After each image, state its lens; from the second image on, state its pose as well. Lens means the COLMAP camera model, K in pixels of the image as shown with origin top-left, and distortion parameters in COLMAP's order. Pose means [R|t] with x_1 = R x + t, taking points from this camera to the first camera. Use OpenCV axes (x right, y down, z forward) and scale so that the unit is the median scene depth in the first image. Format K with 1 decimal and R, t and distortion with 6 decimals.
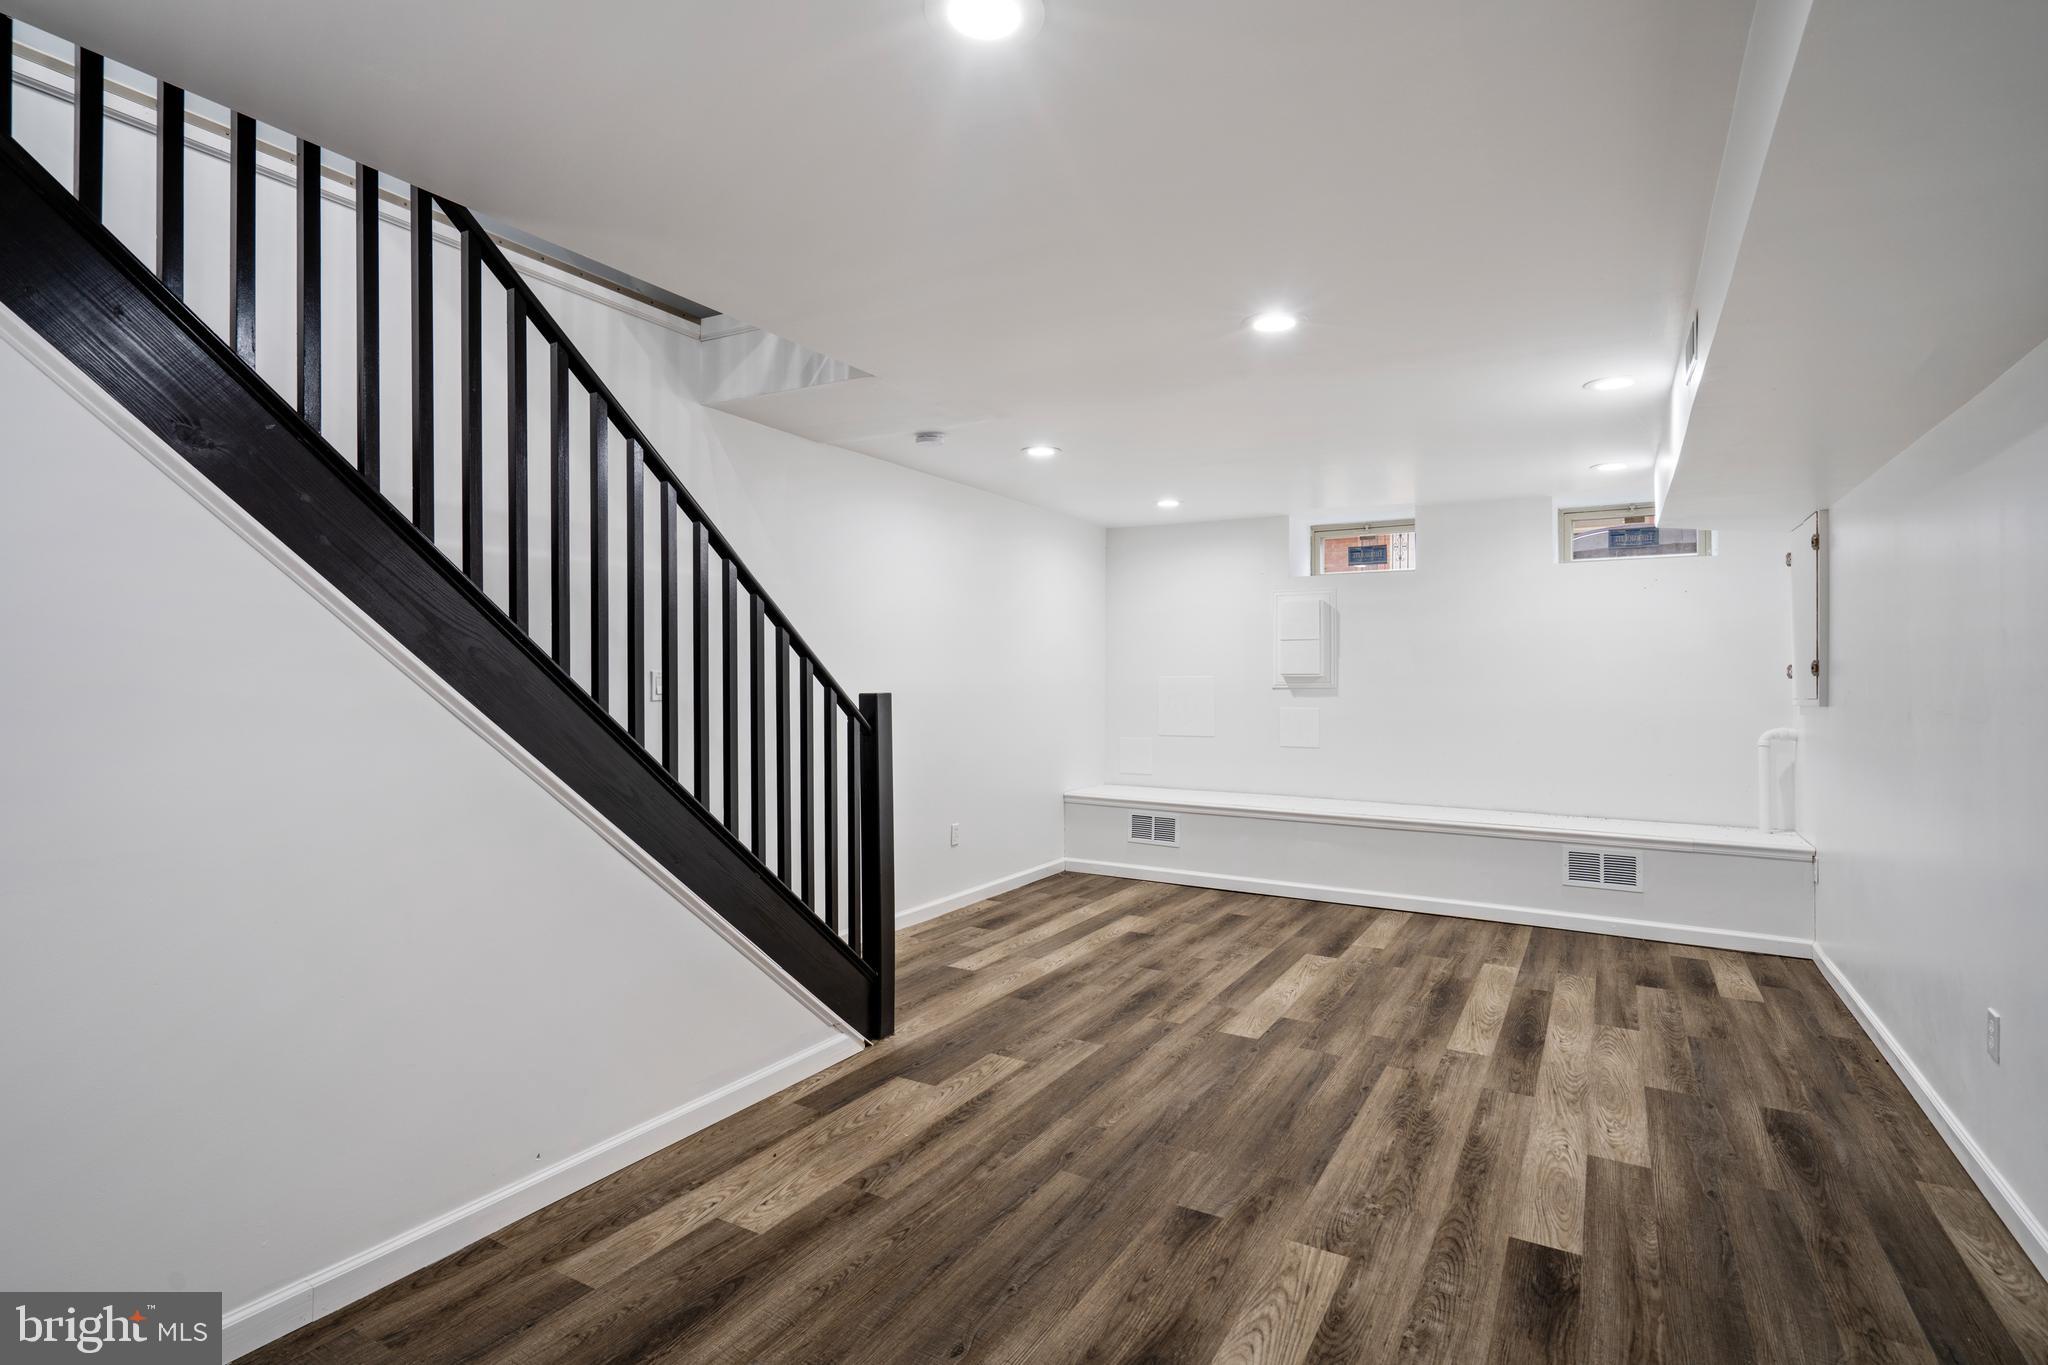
lens RADIAL K [[995.0, 0, 1024.6], [0, 995.0, 677.0], [0, 0, 1]] dist [0.000671, 0.000527]
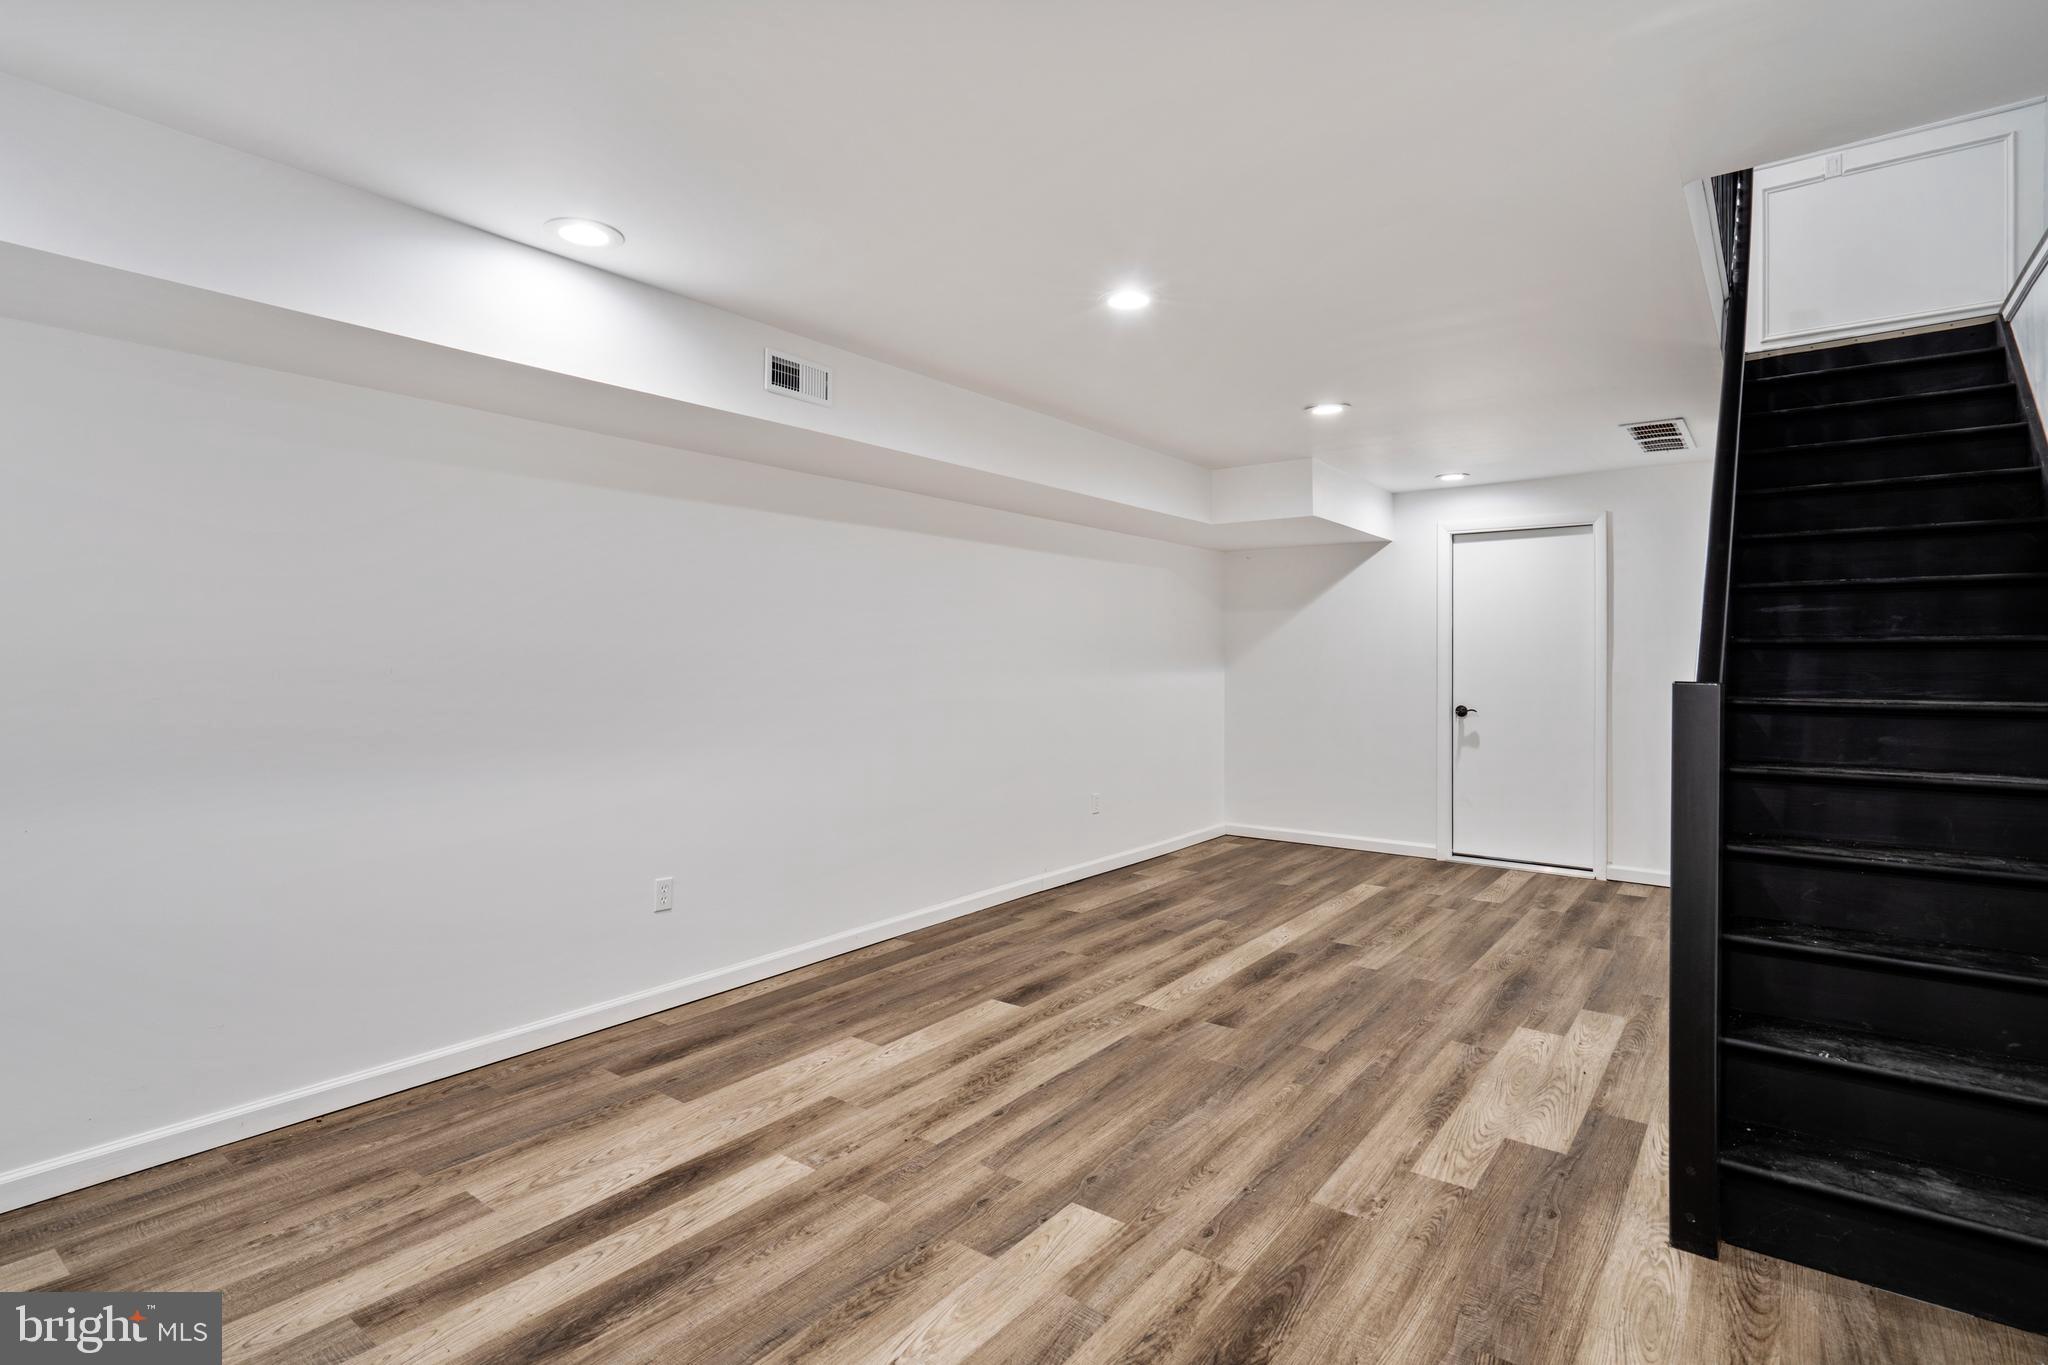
lens RADIAL K [[995.0, 0, 1021.4], [0, 995.0, 665.8], [0, 0, 1]] dist [0.000671, 0.000527]
pose [[-0.990963, -0.011767, 0.133616, 0.214094], [-0.010826, 0.999911, 0.007767, 0.005571], [-0.133695, 0.006251, -0.991003, 1.927741]]
